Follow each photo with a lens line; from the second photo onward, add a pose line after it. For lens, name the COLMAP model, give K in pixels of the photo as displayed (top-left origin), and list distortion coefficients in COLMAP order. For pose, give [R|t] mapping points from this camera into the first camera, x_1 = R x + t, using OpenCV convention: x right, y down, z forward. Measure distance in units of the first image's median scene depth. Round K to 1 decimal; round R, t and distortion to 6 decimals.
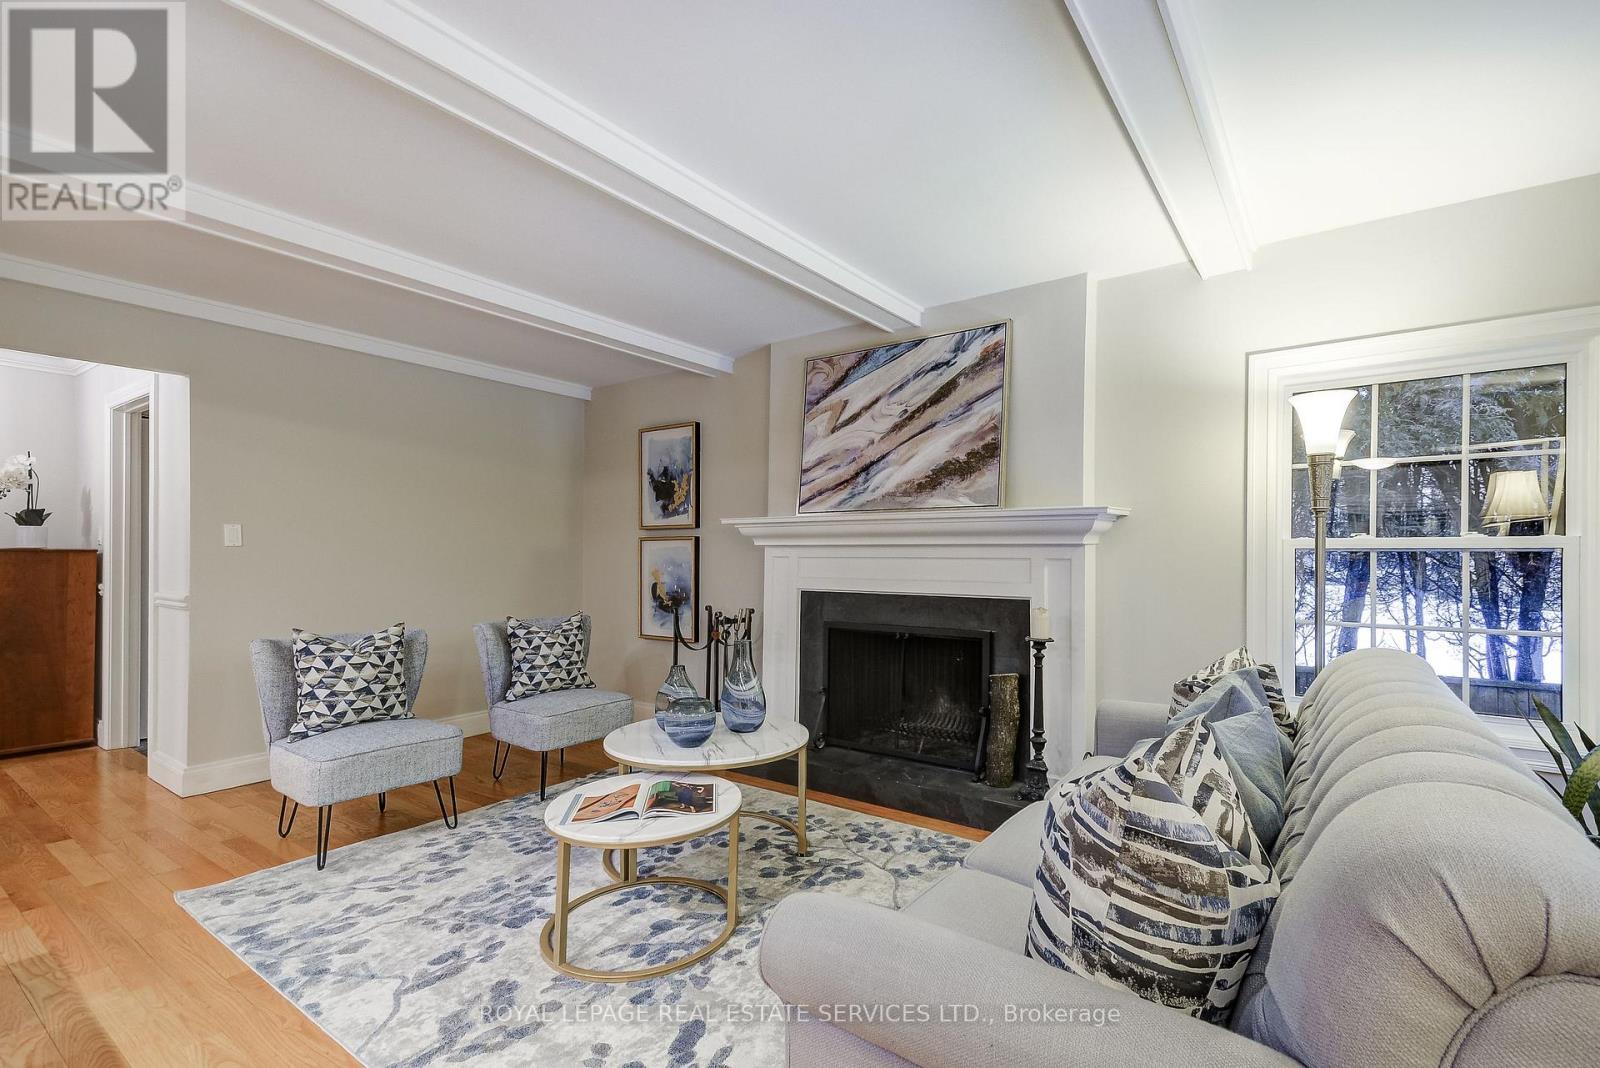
lens RADIAL K [[711.1, 0, 827.6], [0, 711.1, 553.6], [0, 0, 1]] dist [0.047348, -0.009629]
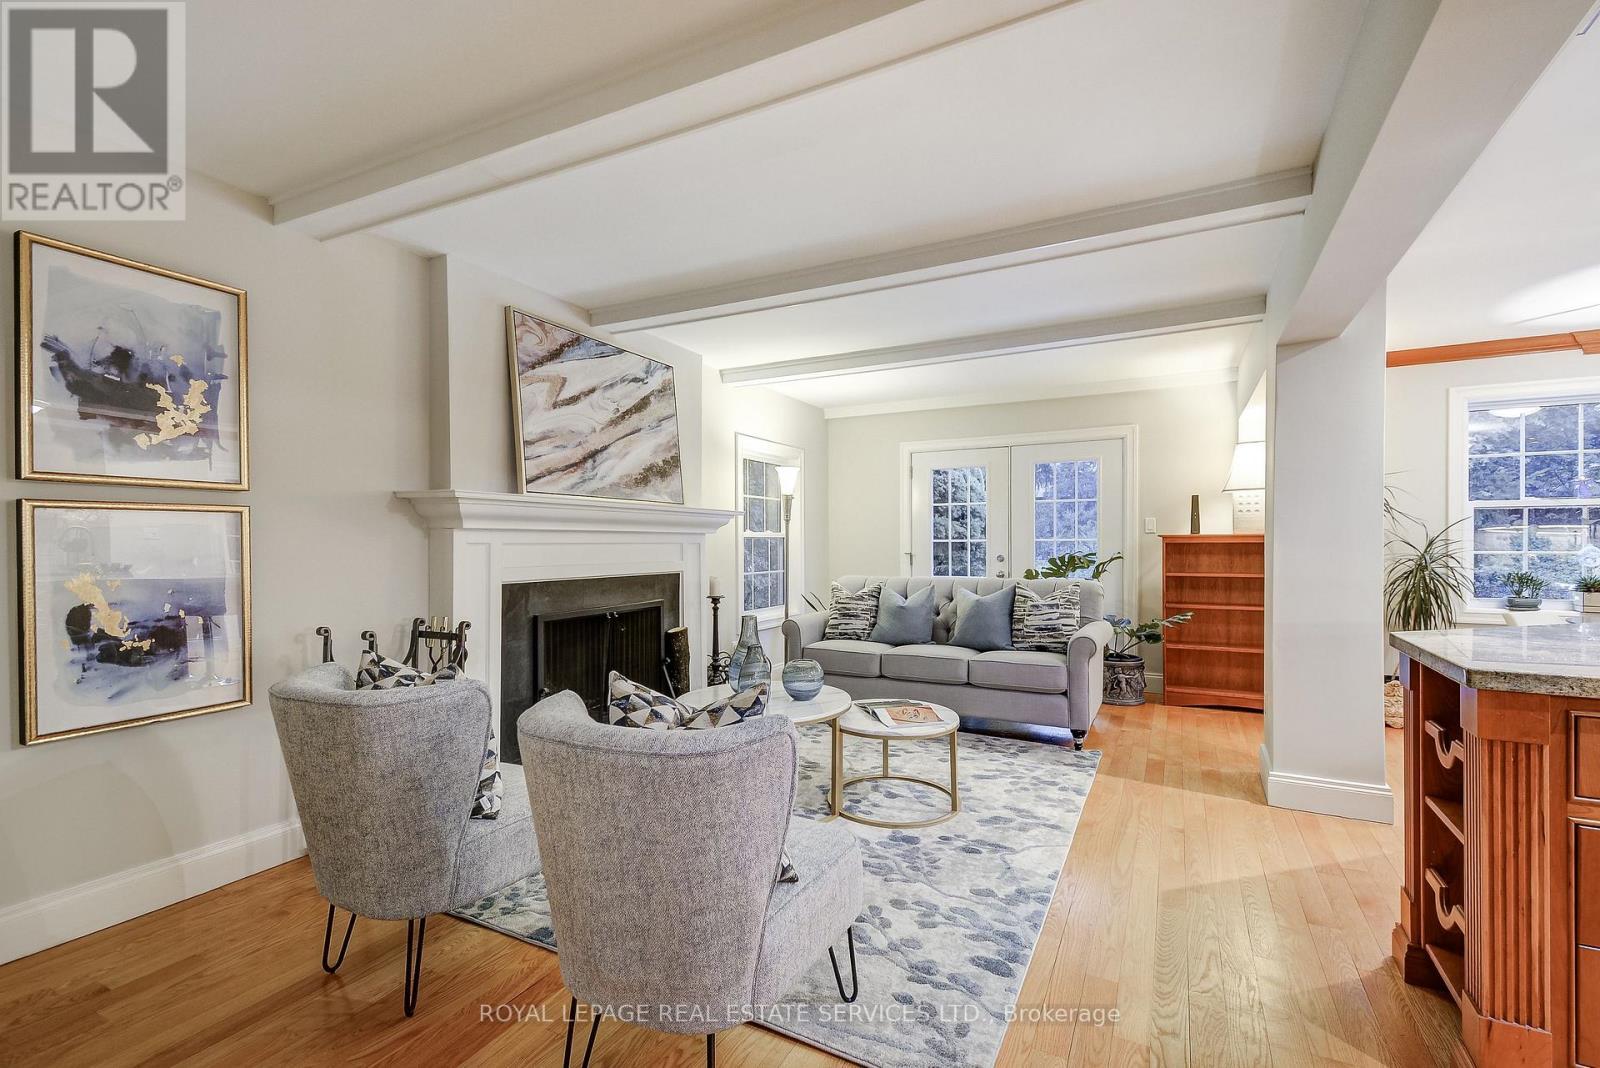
lens RADIAL K [[711.1, 0, 816.3], [0, 711.1, 544.1], [0, 0, 1]] dist [0.047348, -0.009629]
pose [[-0.140151, -0.004895, 0.990118, -1.025731], [0.000565, 0.999987, 0.005024, 0.001856], [-0.990130, 0.001263, -0.140146, 0.850019]]
